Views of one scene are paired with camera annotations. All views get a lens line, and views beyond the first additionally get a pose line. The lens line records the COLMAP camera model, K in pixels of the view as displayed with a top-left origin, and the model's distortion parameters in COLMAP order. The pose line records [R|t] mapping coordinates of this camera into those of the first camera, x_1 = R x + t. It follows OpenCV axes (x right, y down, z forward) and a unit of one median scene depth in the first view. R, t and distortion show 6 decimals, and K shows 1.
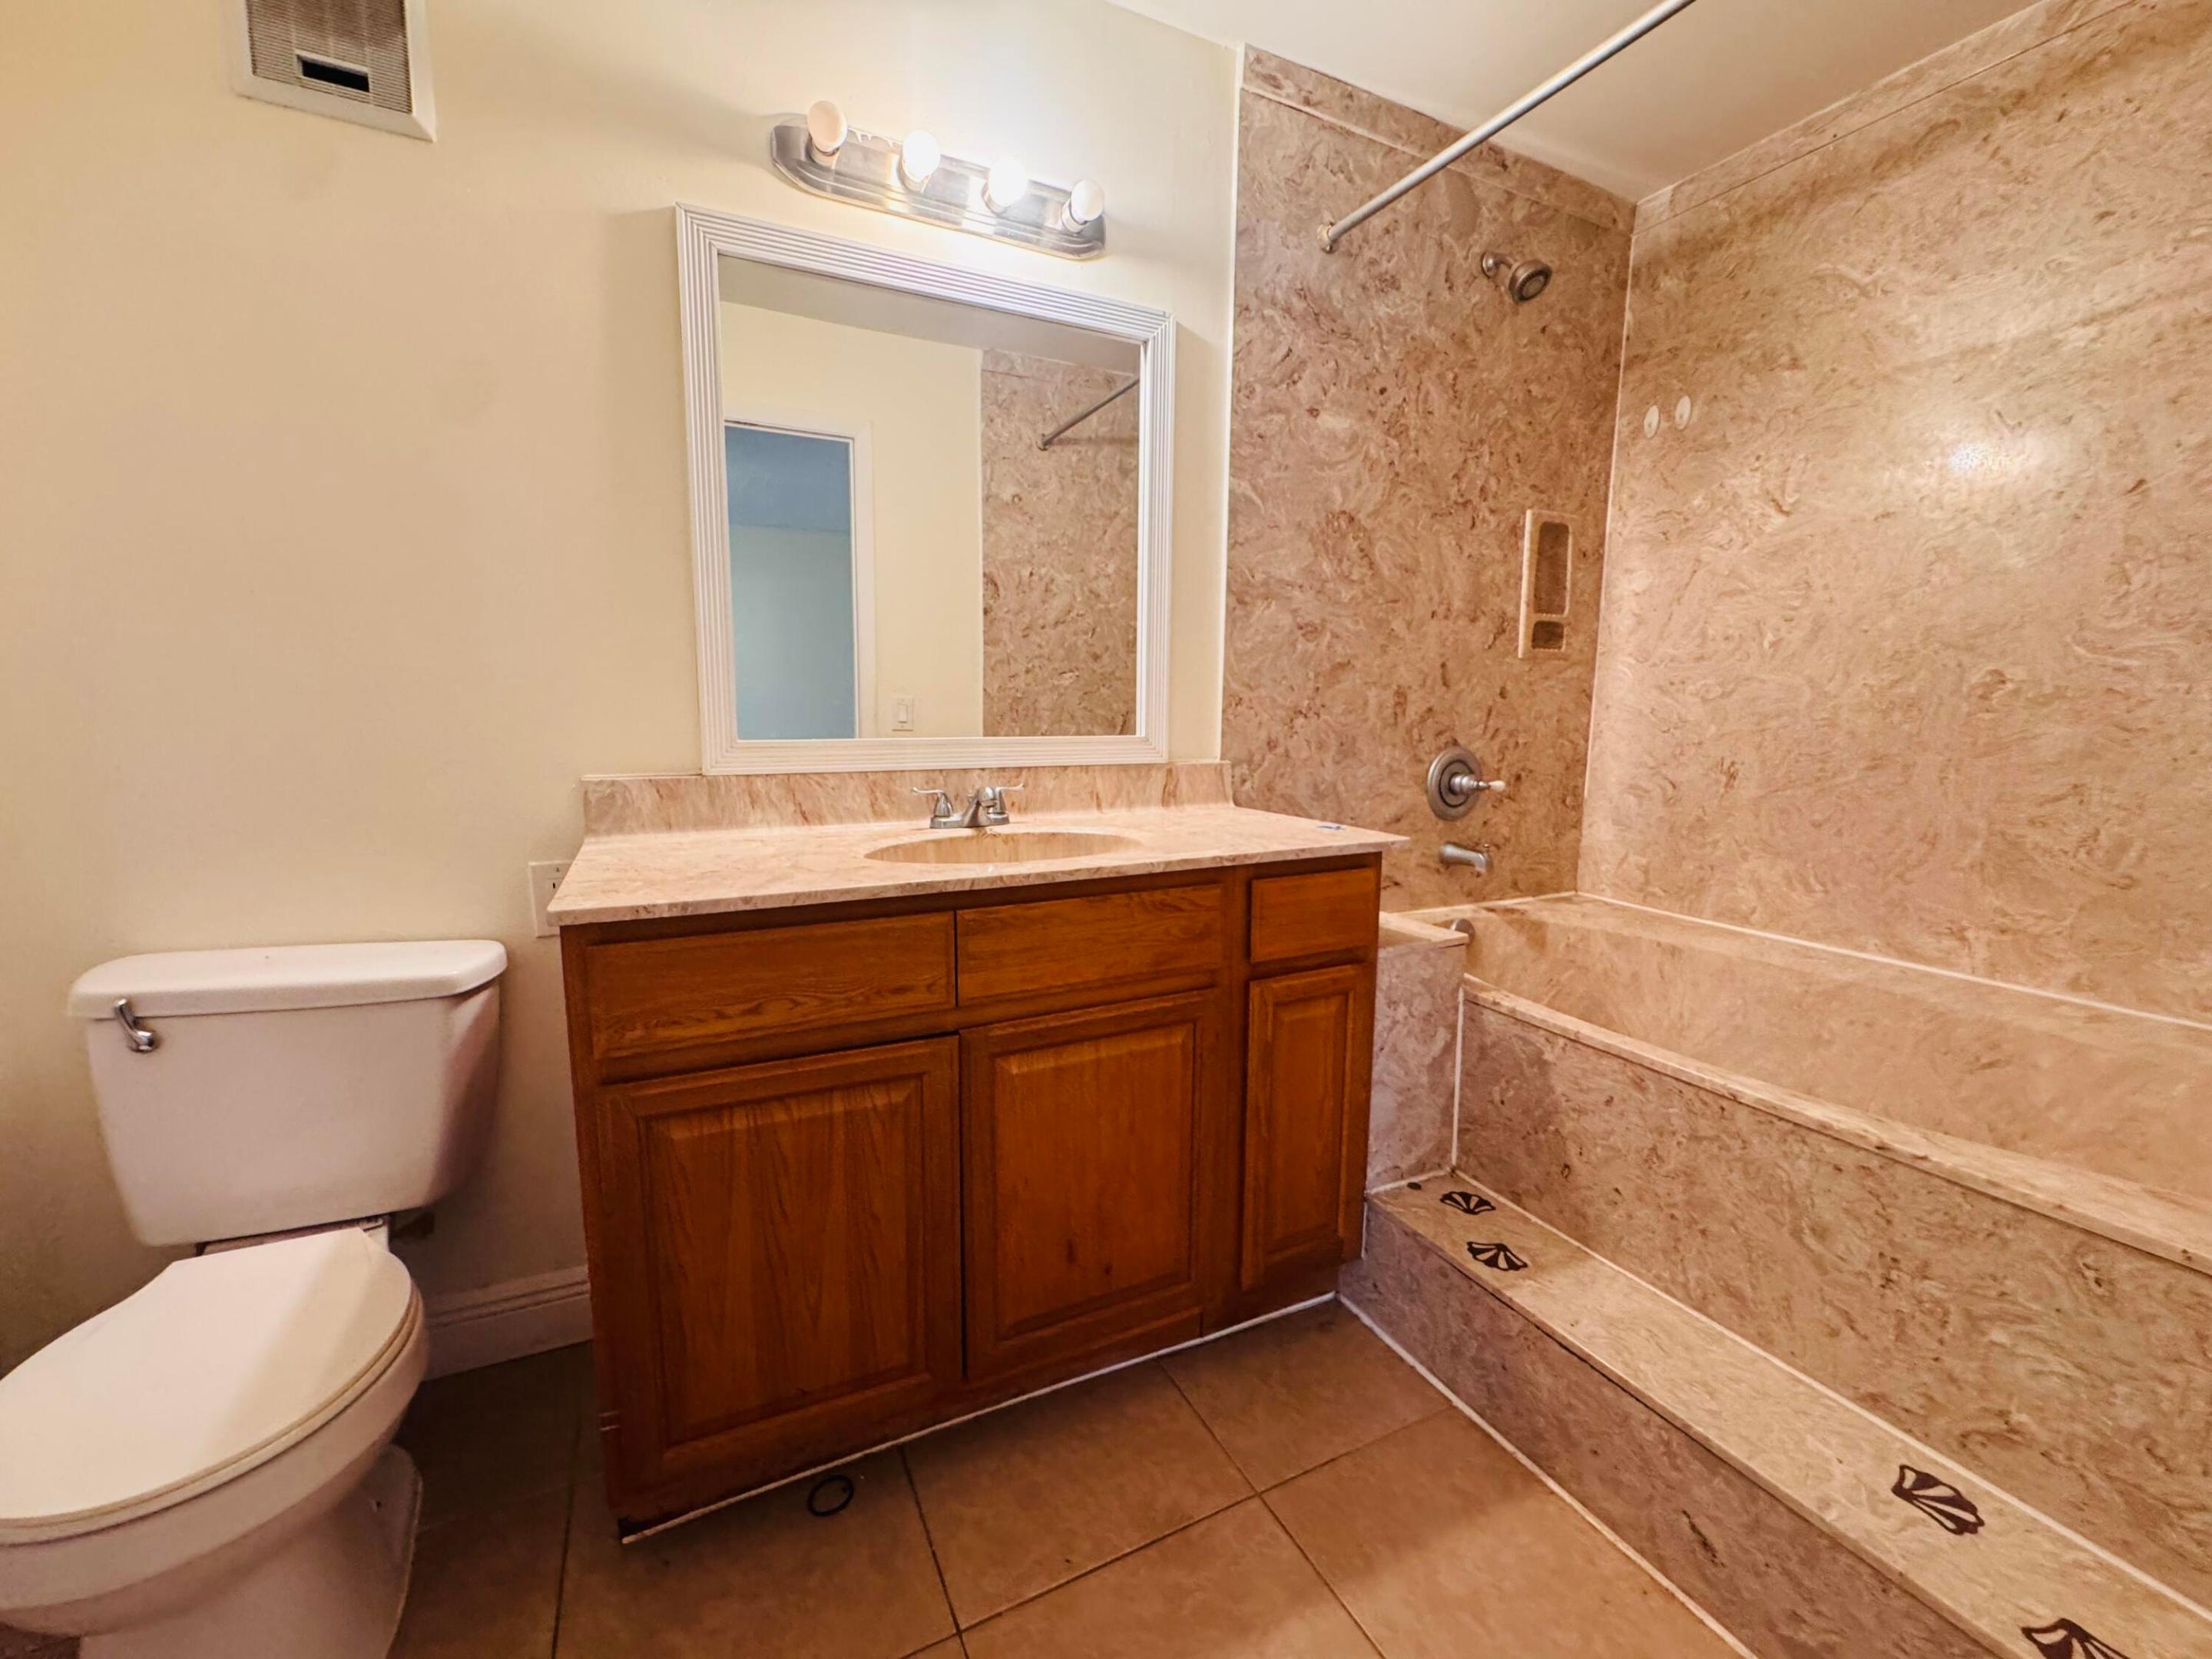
lens RADIAL K [[889.2, 0, 1100.8], [0, 889.2, 827.8], [0, 0, 1]] dist [-0.005138, 0.000129]
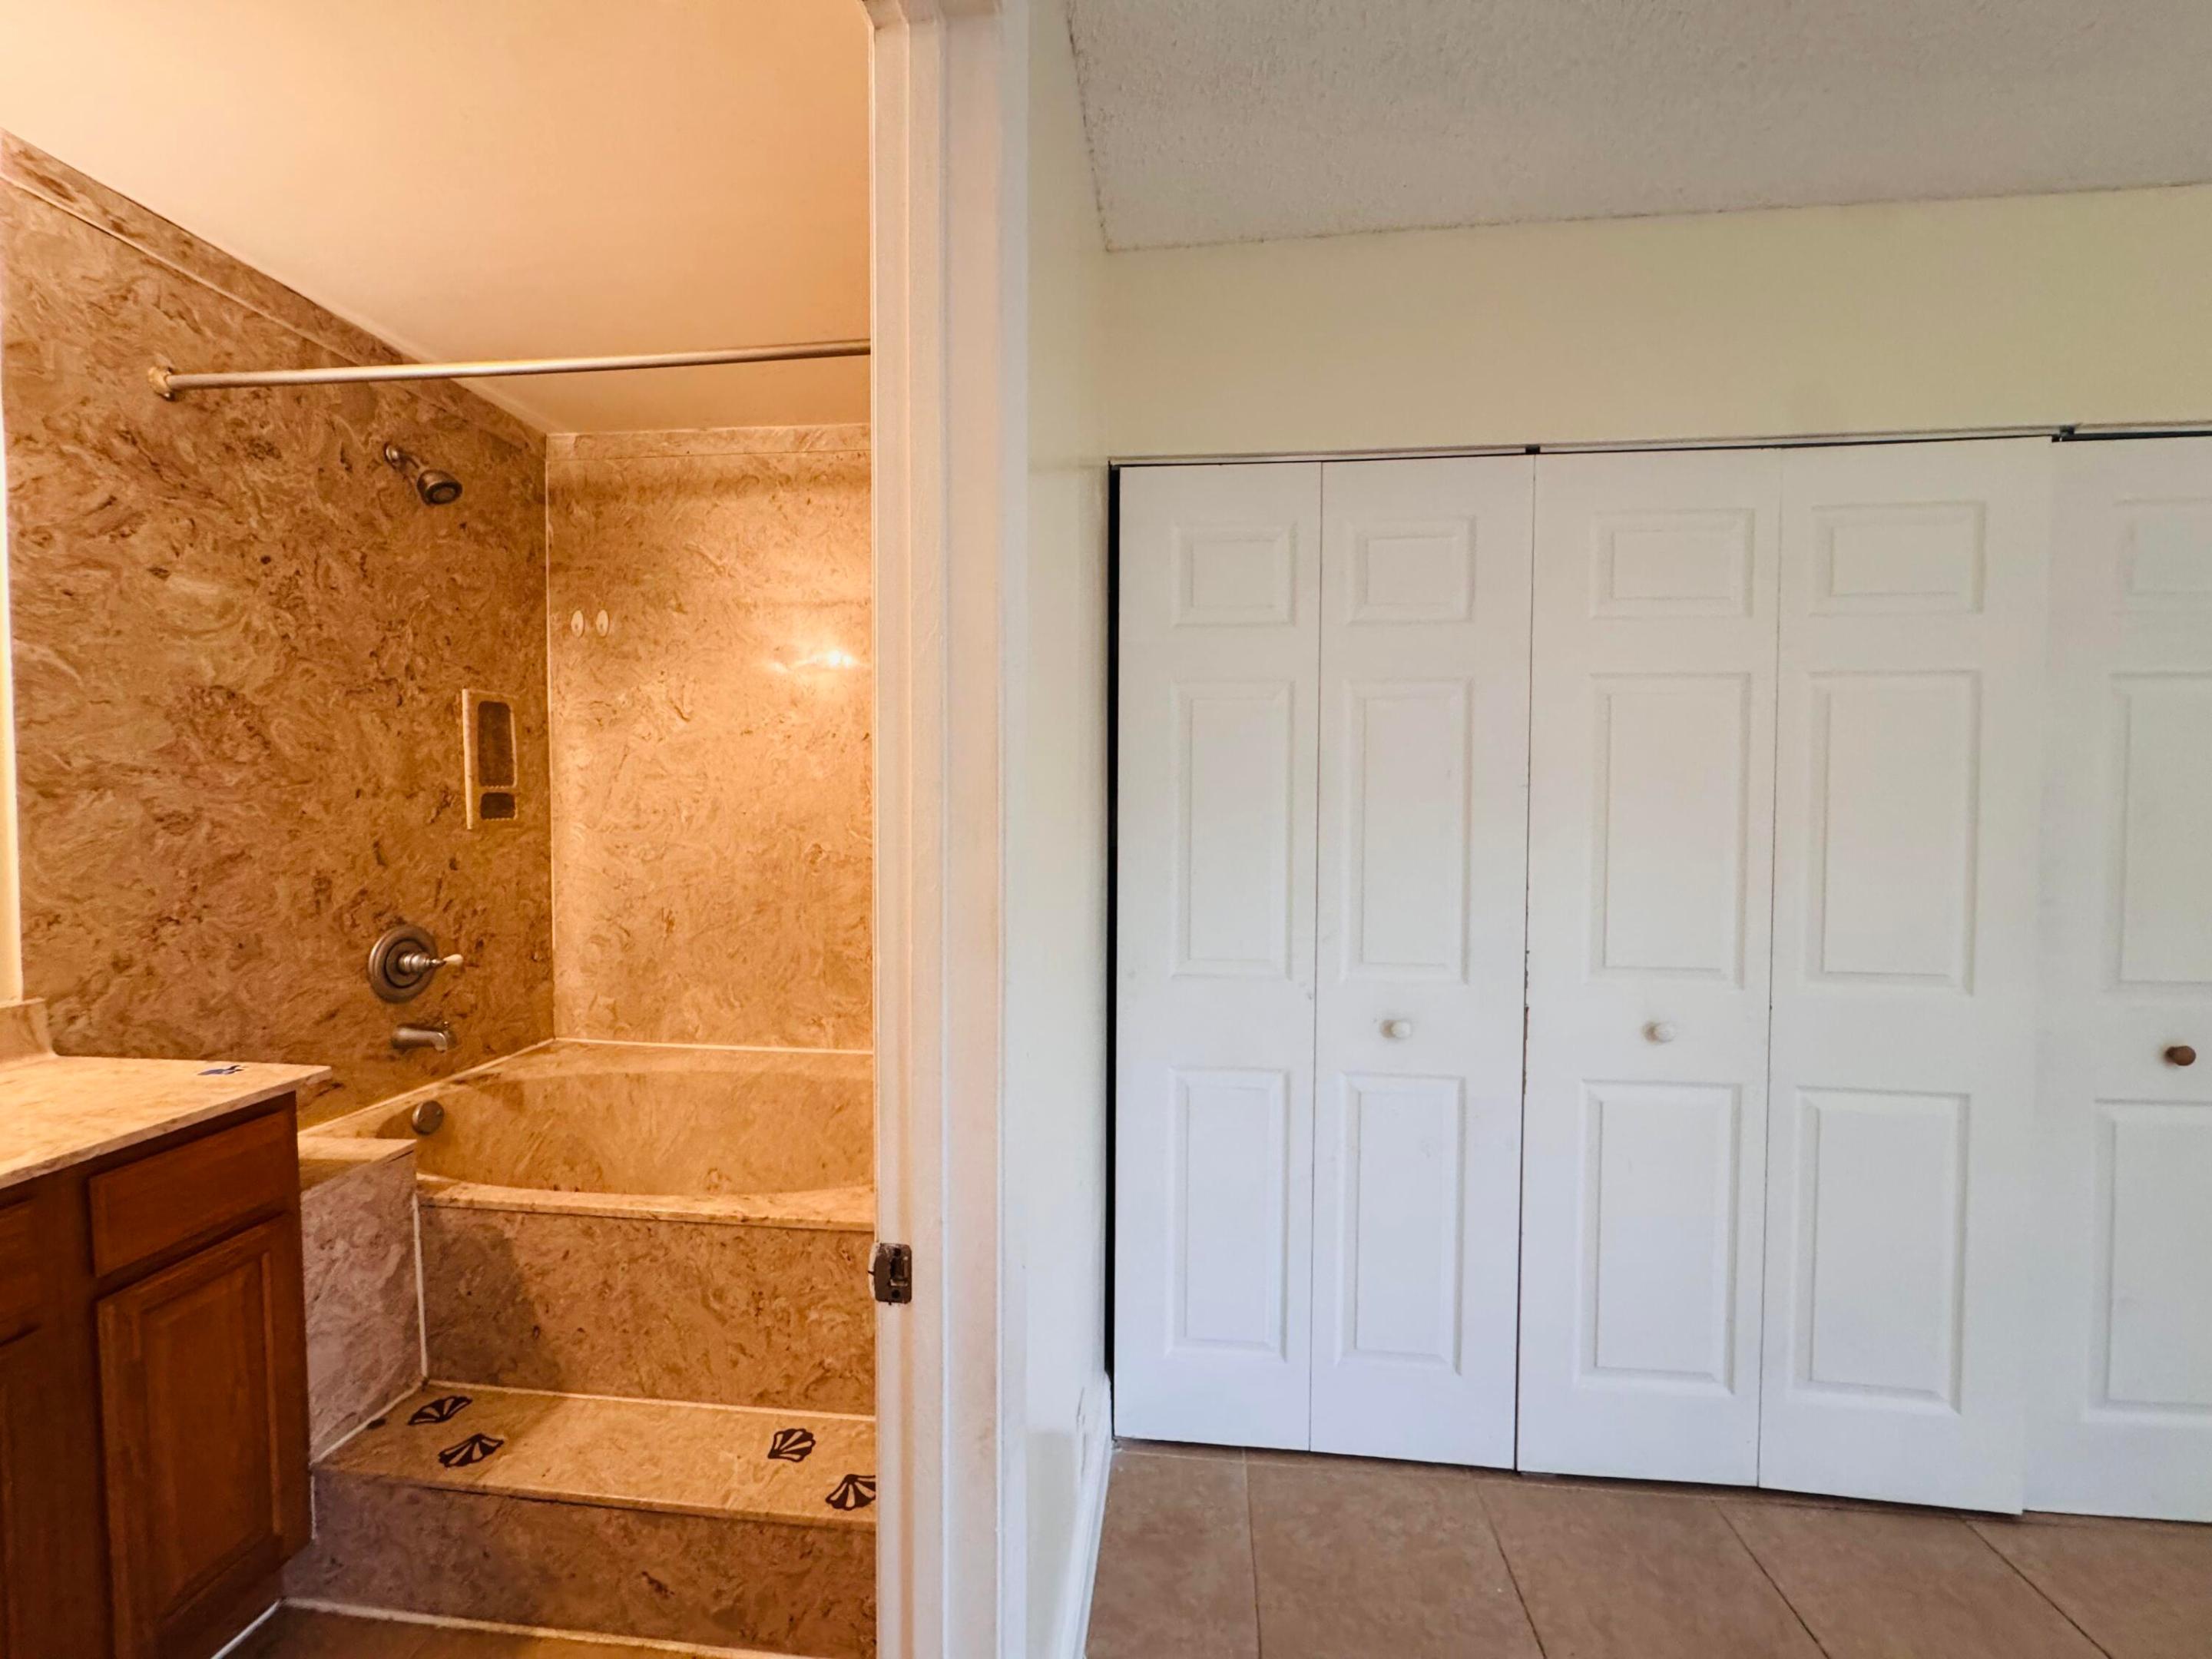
lens RADIAL K [[889.3, 0, 1101.5], [0, 889.3, 827.1], [0, 0, 1]] dist [-0.004189, 0.000384]
pose [[0.529713, -0.037701, 0.847339, -0.014213], [0.116851, 0.992729, -0.028879, -0.111558], [-0.840089, 0.114310, 0.530267, -0.225130]]
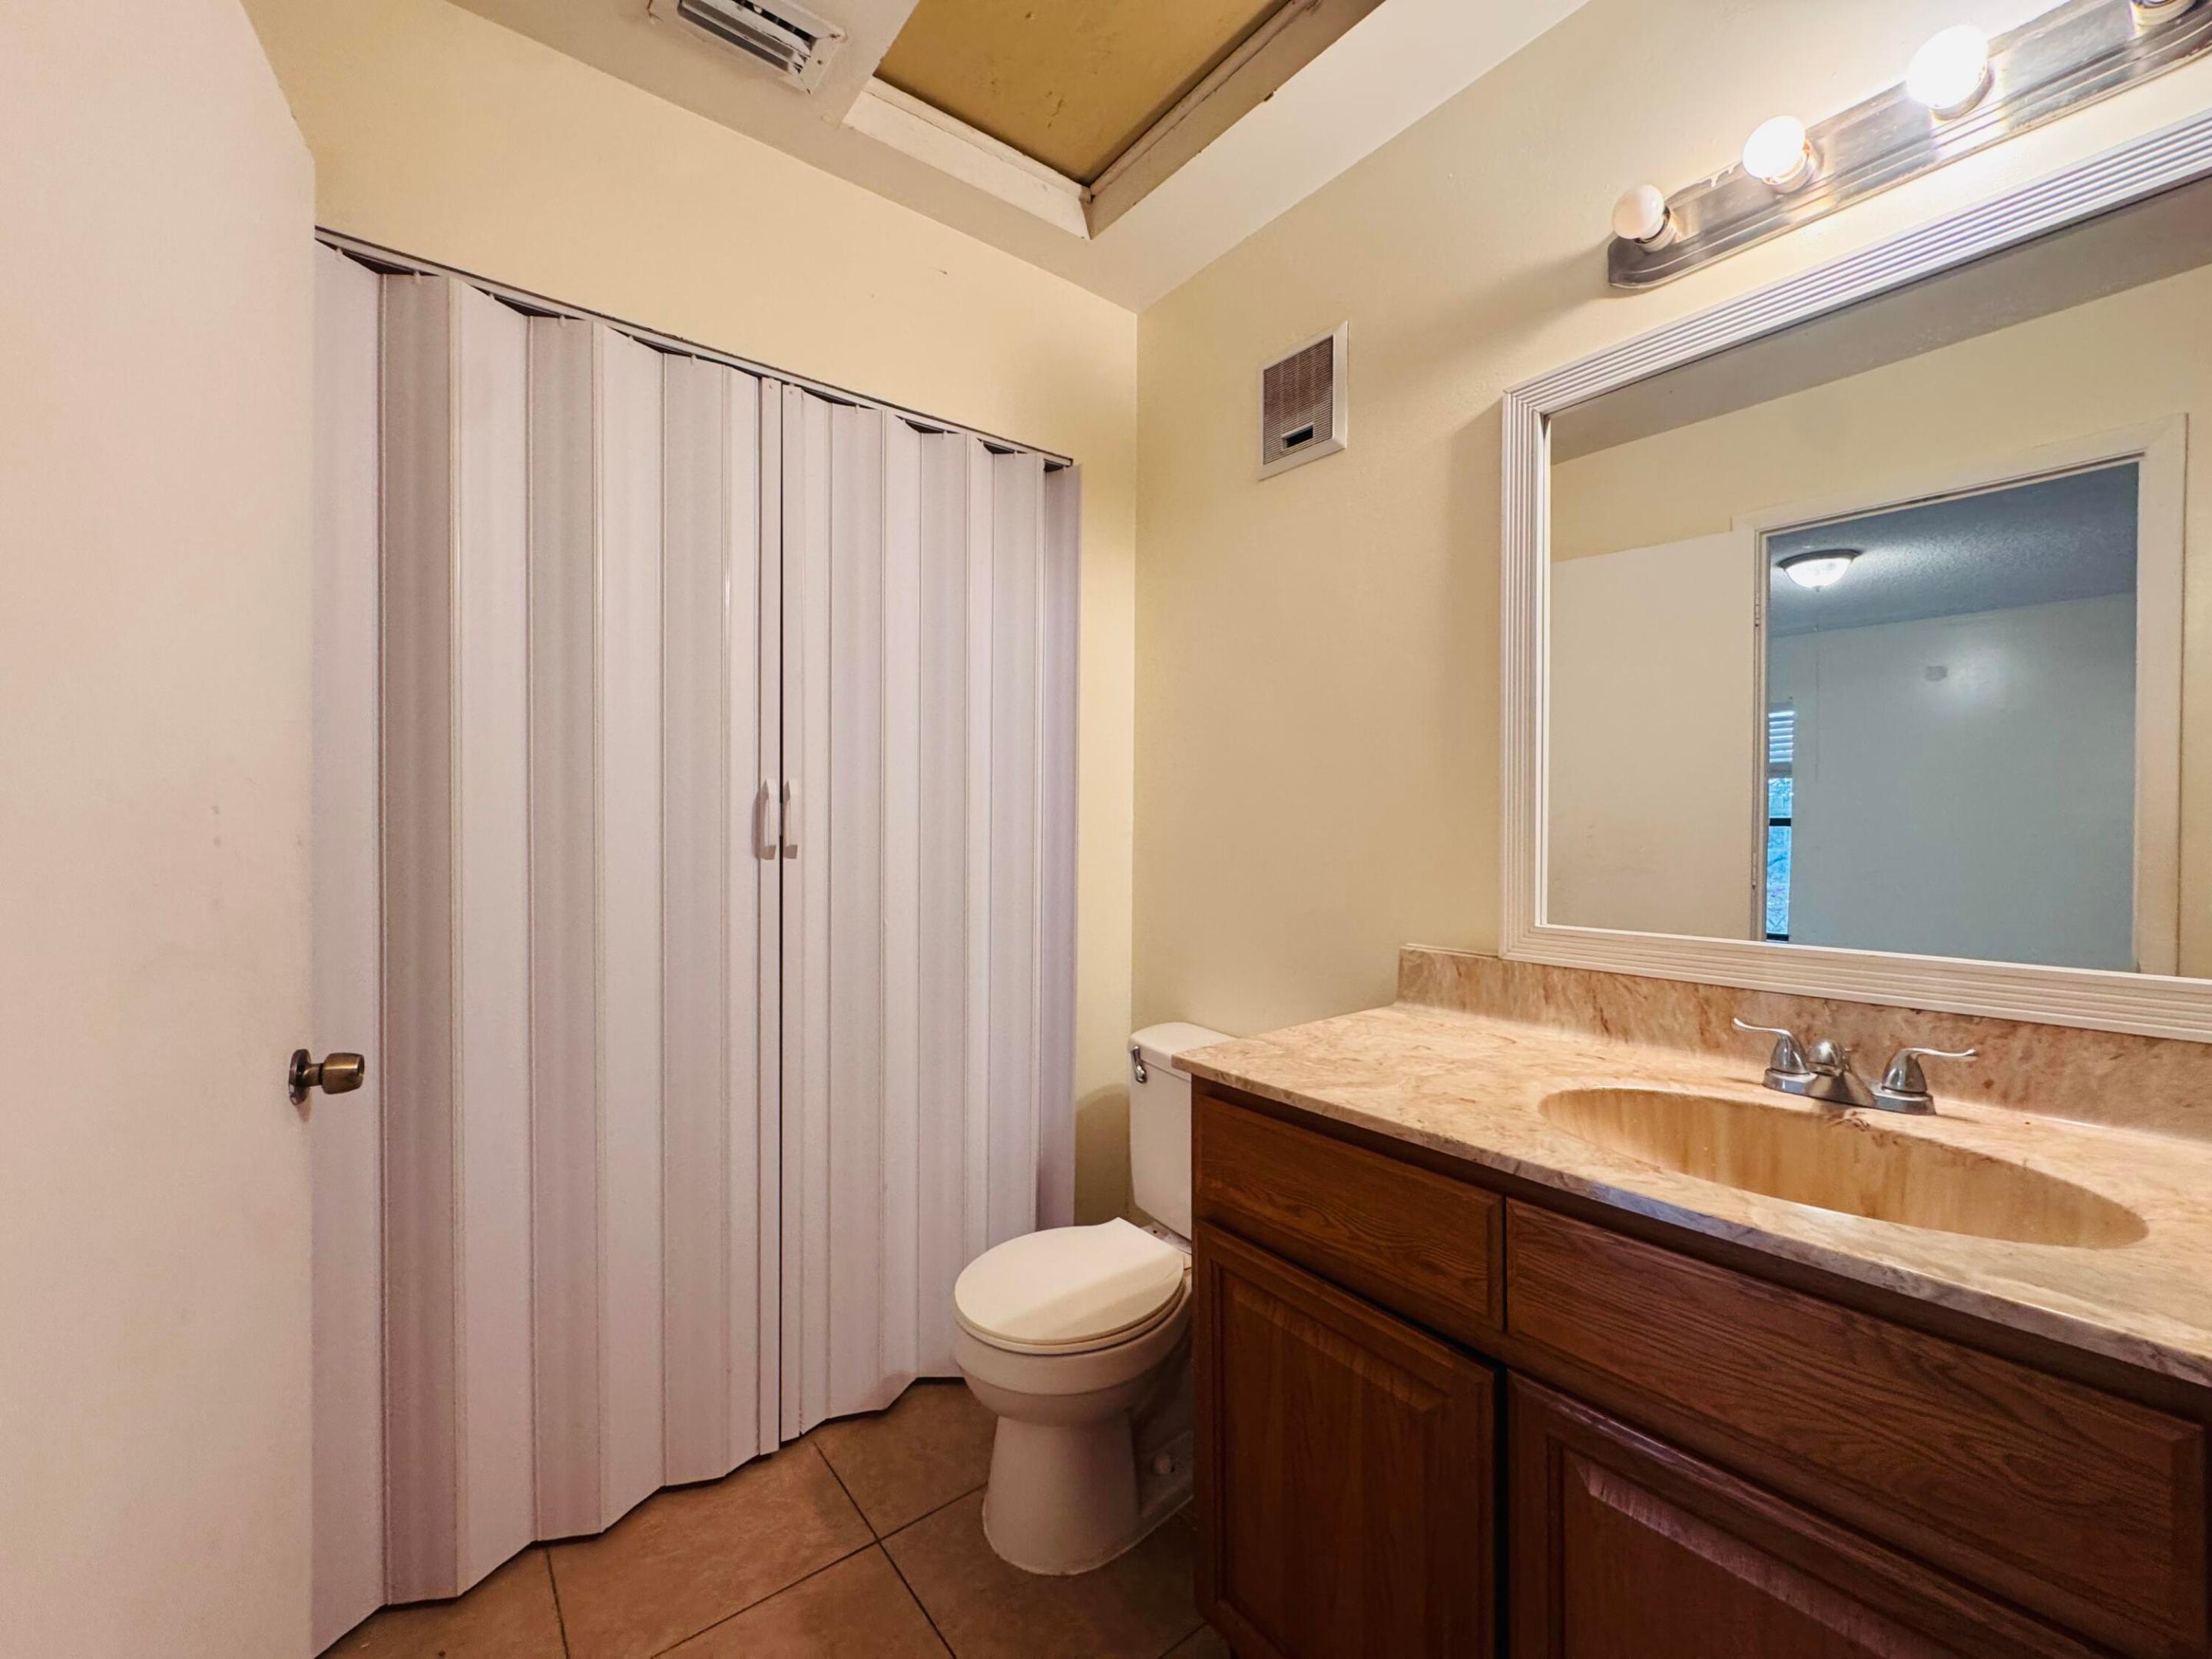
lens RADIAL K [[888.5, 0, 1104.1], [0, 888.5, 830.2], [0, 0, 1]] dist [-0.003267, 0.000529]
pose [[0.215489, -0.002368, -0.976503, 0.343237], [-0.132309, 0.990705, -0.031600, -0.099178], [0.967501, 0.136009, 0.213172, 0.347909]]
